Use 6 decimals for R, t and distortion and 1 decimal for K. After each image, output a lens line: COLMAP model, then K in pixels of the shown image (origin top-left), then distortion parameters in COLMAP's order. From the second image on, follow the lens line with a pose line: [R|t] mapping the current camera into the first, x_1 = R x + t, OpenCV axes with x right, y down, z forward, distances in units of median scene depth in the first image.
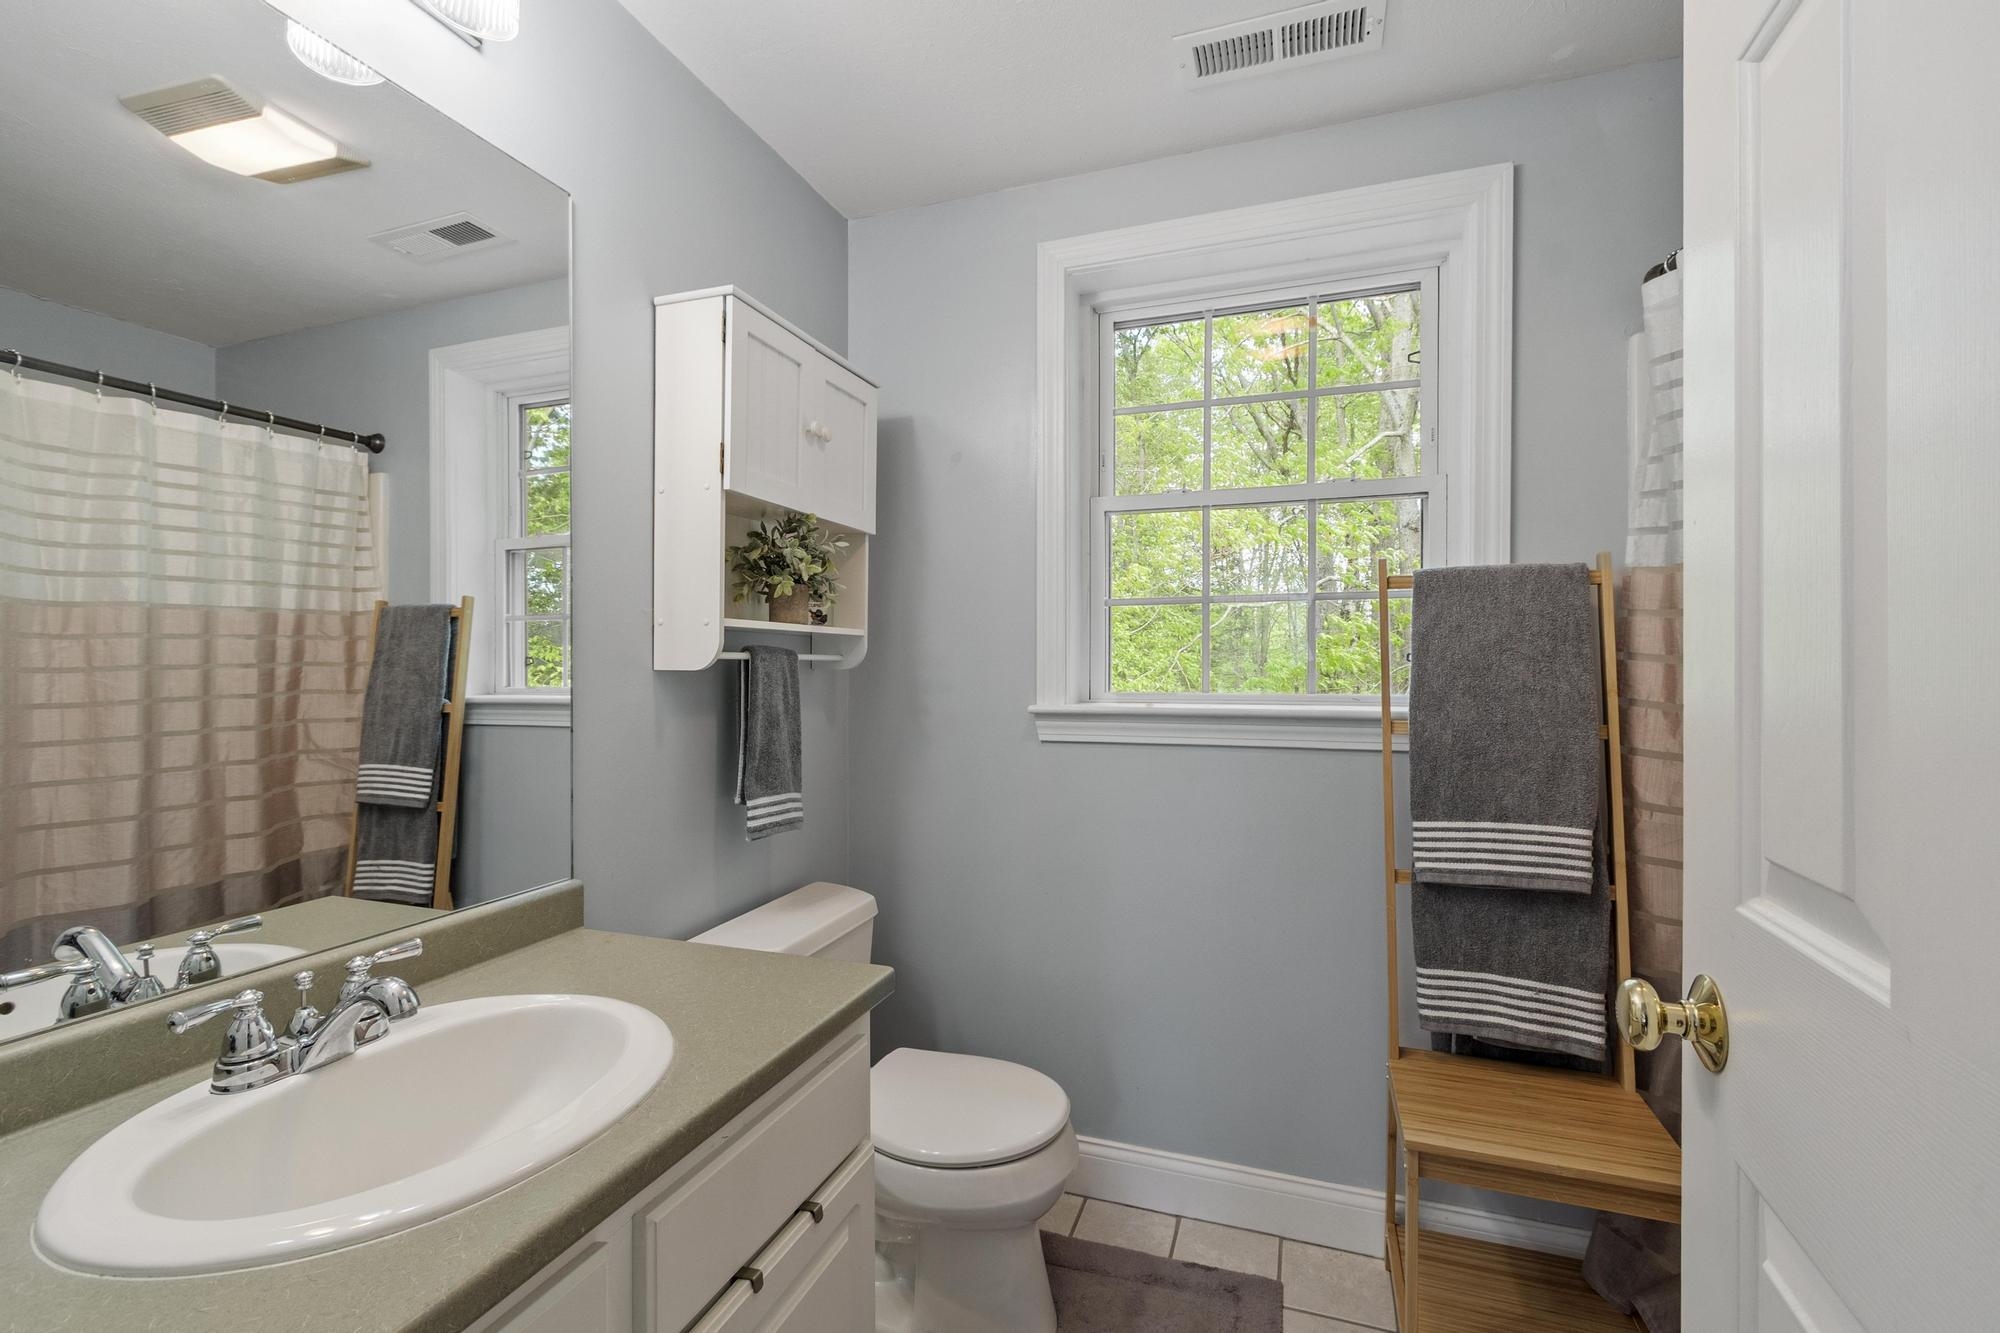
lens RADIAL K [[872.7, 0, 999.7], [0, 872.7, 663.5], [0, 0, 1]] dist [-0.000945, -0.000087]
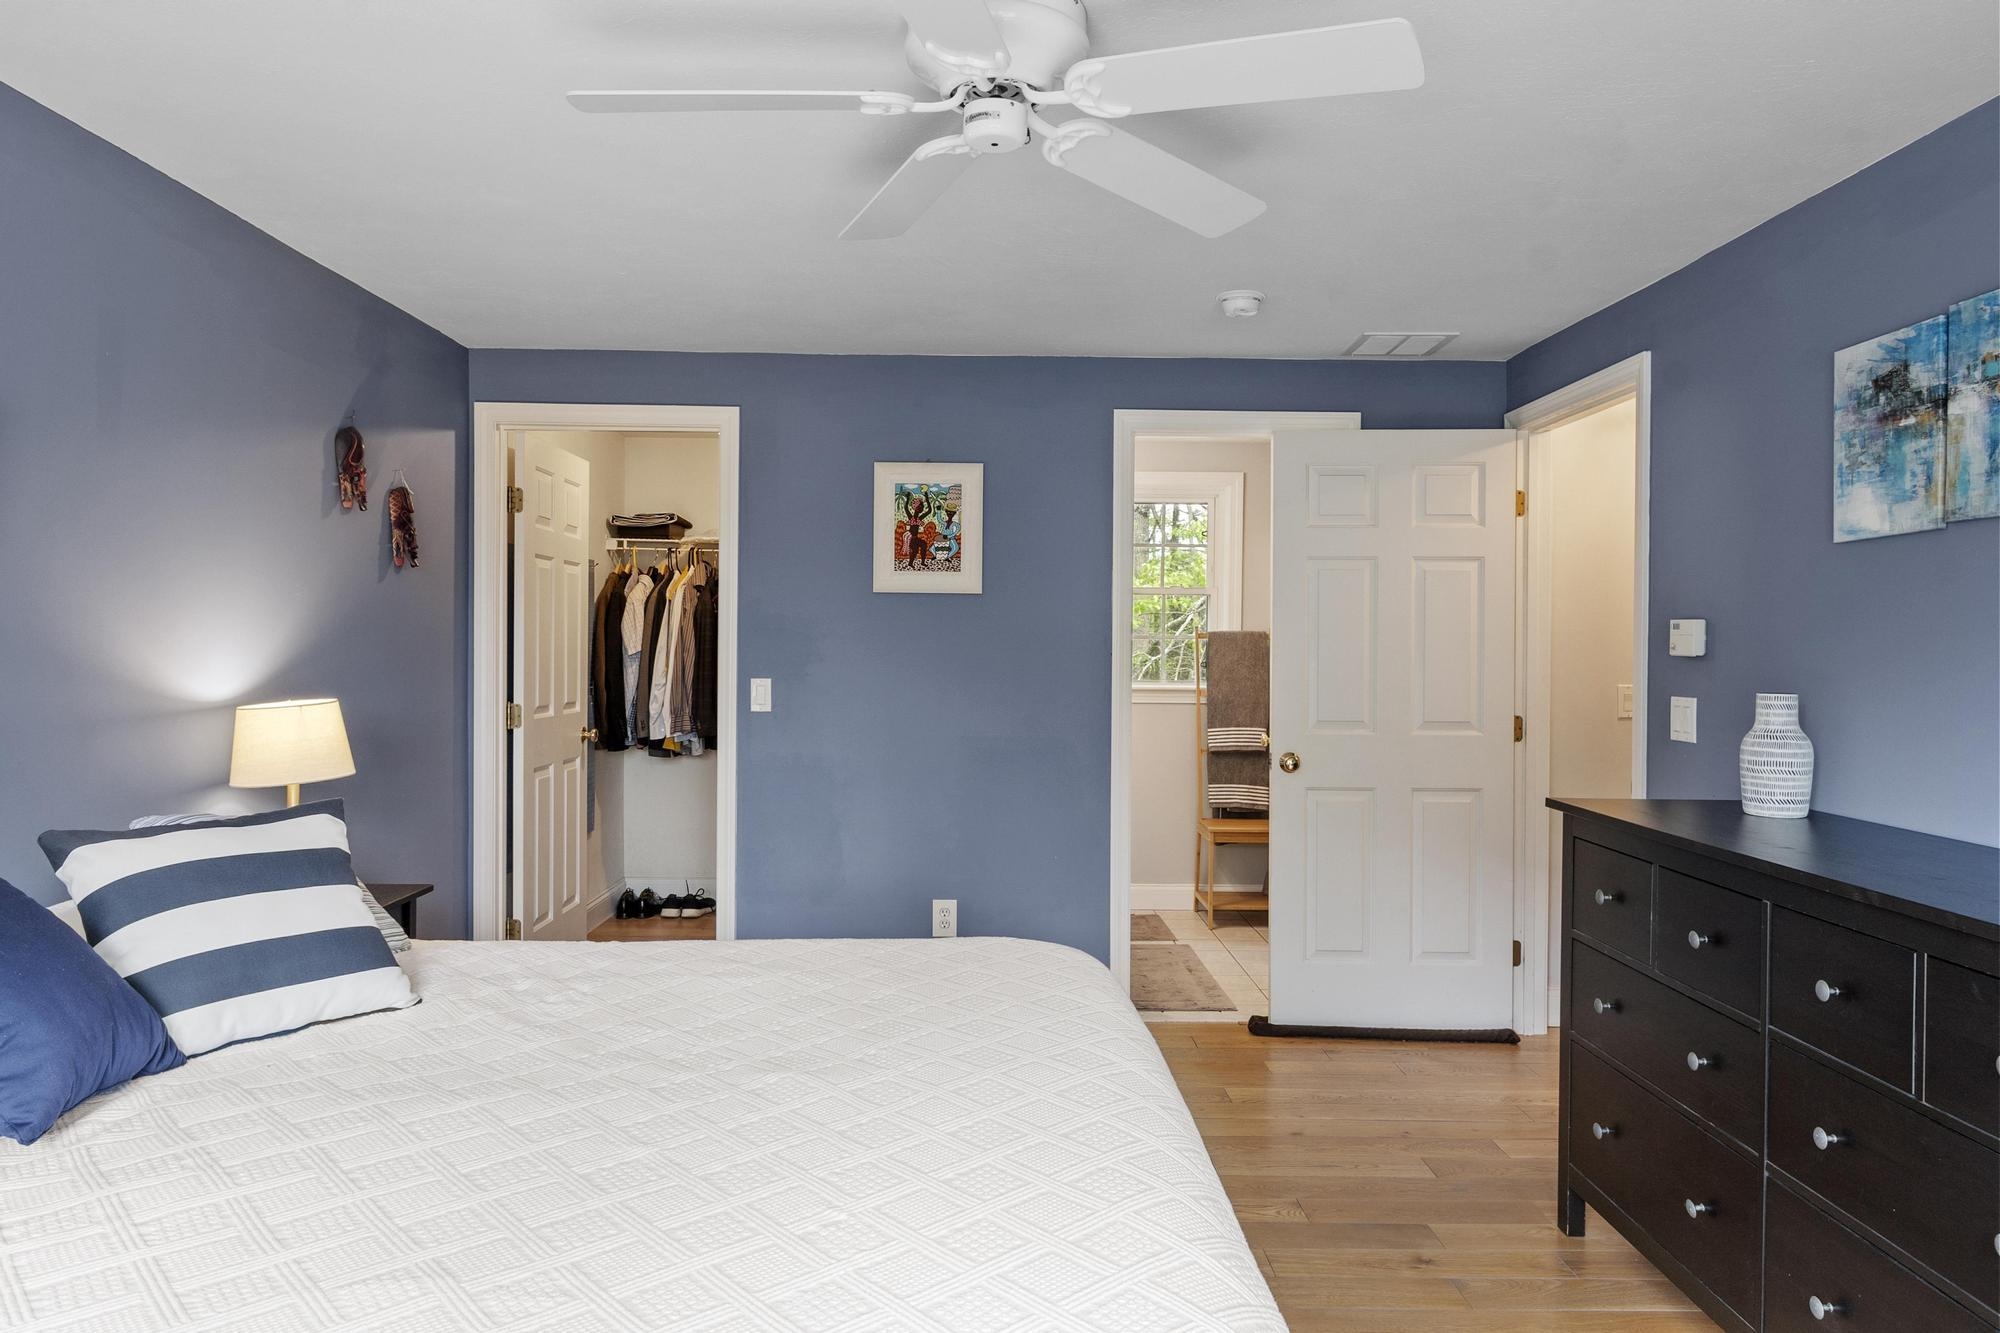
lens RADIAL K [[1275.0, 0, 999.1], [0, 1275.0, 666.8], [0, 0, 1]] dist [-0.008148, 0.007165]
pose [[0.939768, 0.006463, 0.341752, -1.404838], [-0.009814, 0.999919, 0.008078, -0.032149], [-0.341672, -0.010945, 0.939755, -2.349158]]
